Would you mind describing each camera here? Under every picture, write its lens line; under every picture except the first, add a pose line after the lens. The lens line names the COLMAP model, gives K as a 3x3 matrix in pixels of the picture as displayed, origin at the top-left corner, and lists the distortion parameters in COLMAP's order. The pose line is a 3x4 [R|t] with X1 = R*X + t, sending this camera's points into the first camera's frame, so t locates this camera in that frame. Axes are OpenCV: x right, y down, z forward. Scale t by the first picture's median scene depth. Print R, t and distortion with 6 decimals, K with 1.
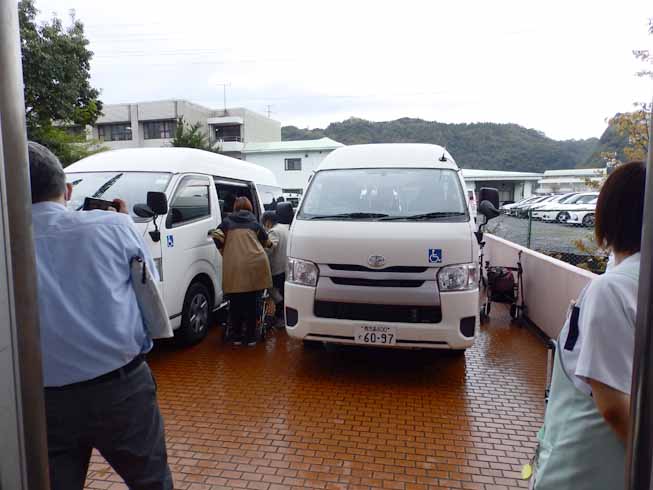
lens RADIAL K [[418.1, 0, 331.0], [0, 418.1, 245.8], [0, 0, 1]] dist [0.000737, 0.003892]
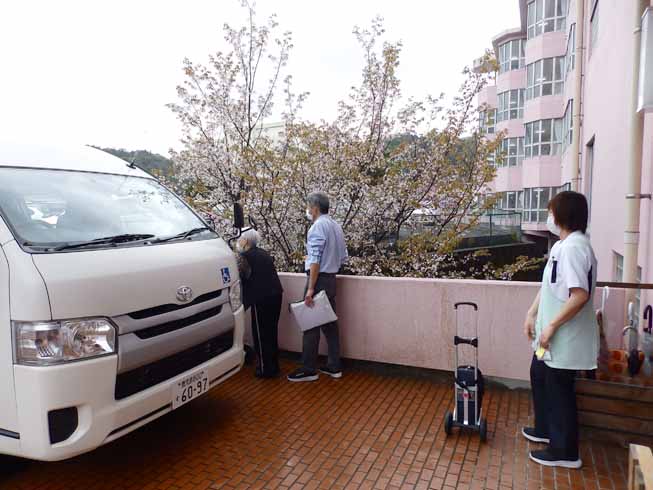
lens RADIAL K [[418.1, 0, 331.0], [0, 418.1, 245.8], [0, 0, 1]] dist [0.000737, 0.003892]
pose [[0.295400, -0.086547, 0.951445, -0.541987], [0.117801, 0.991588, 0.053624, -0.061117], [-0.948083, 0.096241, 0.303111, 0.490990]]
